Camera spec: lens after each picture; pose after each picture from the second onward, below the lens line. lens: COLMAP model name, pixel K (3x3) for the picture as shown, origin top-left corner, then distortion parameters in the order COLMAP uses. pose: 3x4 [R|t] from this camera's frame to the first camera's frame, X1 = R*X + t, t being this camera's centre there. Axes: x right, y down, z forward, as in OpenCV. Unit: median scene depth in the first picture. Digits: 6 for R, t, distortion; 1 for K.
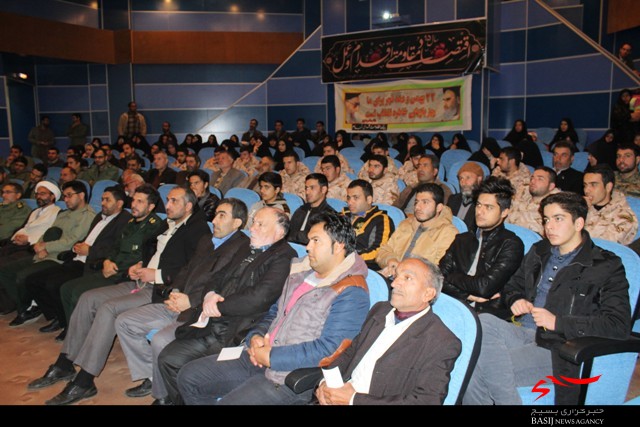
lens RADIAL K [[535.8, 0, 320.2], [0, 535.8, 213.2], [0, 0, 1]] dist [-0.090156, 0.000095]
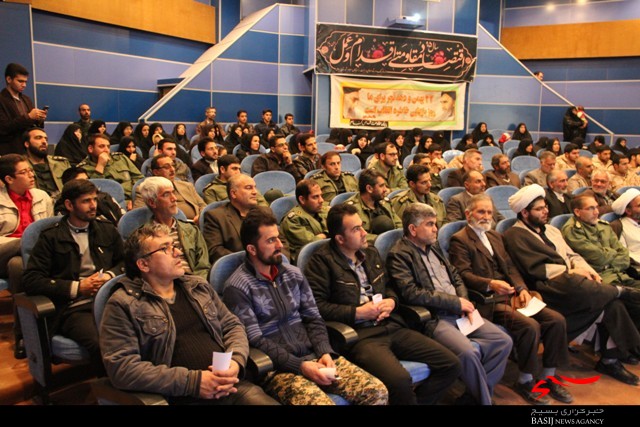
lens RADIAL K [[535.8, 0, 318.8], [0, 535.8, 213.0], [0, 0, 1]] dist [-0.090156, 0.000095]
pose [[0.666930, -0.086321, 0.740103, -0.755919], [0.080521, 0.995800, 0.043584, -0.047406], [-0.740757, 0.030526, 0.671080, 0.424065]]
